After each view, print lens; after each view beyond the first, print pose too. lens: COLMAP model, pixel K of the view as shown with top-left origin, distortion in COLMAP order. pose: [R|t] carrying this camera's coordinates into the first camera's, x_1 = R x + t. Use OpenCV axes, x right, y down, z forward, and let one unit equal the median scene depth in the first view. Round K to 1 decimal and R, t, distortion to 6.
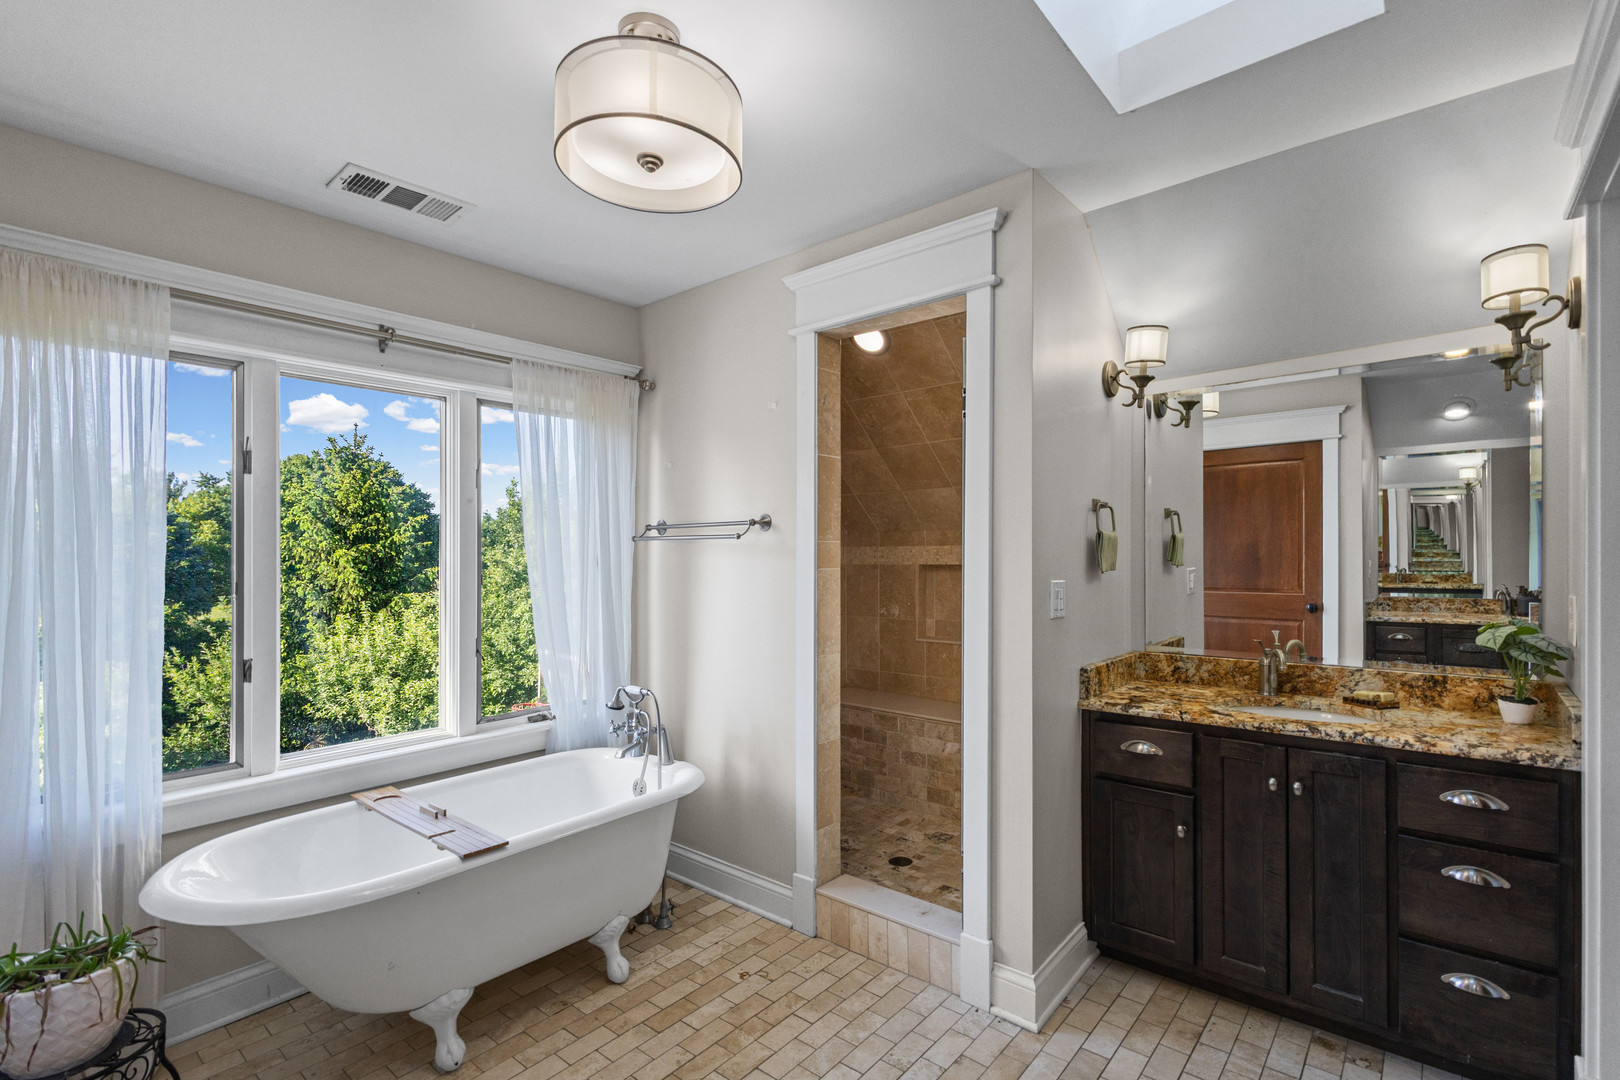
lens RADIAL K [[746.5, 0, 805.8], [0, 746.5, 552.5], [0, 0, 1]] dist [0.011584, -0.001520]
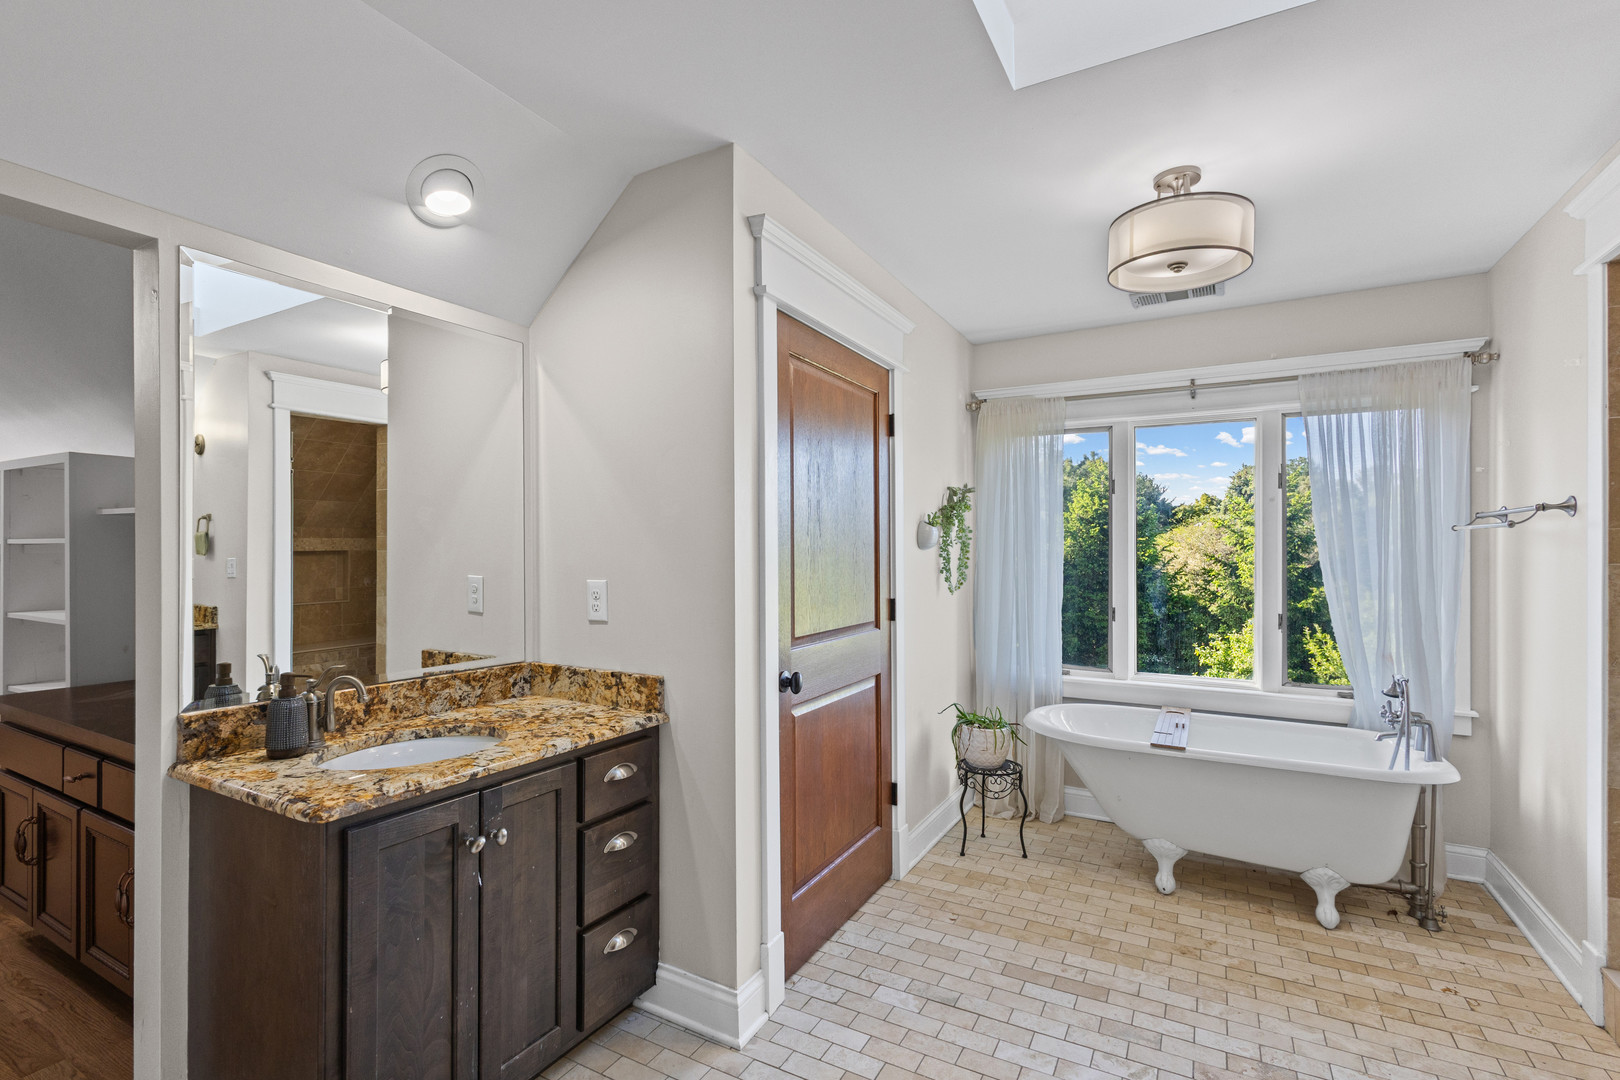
lens RADIAL K [[746.5, 0, 808.1], [0, 746.5, 541.6], [0, 0, 1]] dist [0.011584, -0.001520]
pose [[0.202300, 0.000092, -0.979324, 0.669940], [-0.001633, 0.999999, -0.000244, 0.000914], [0.979322, 0.001648, 0.202300, 0.016089]]
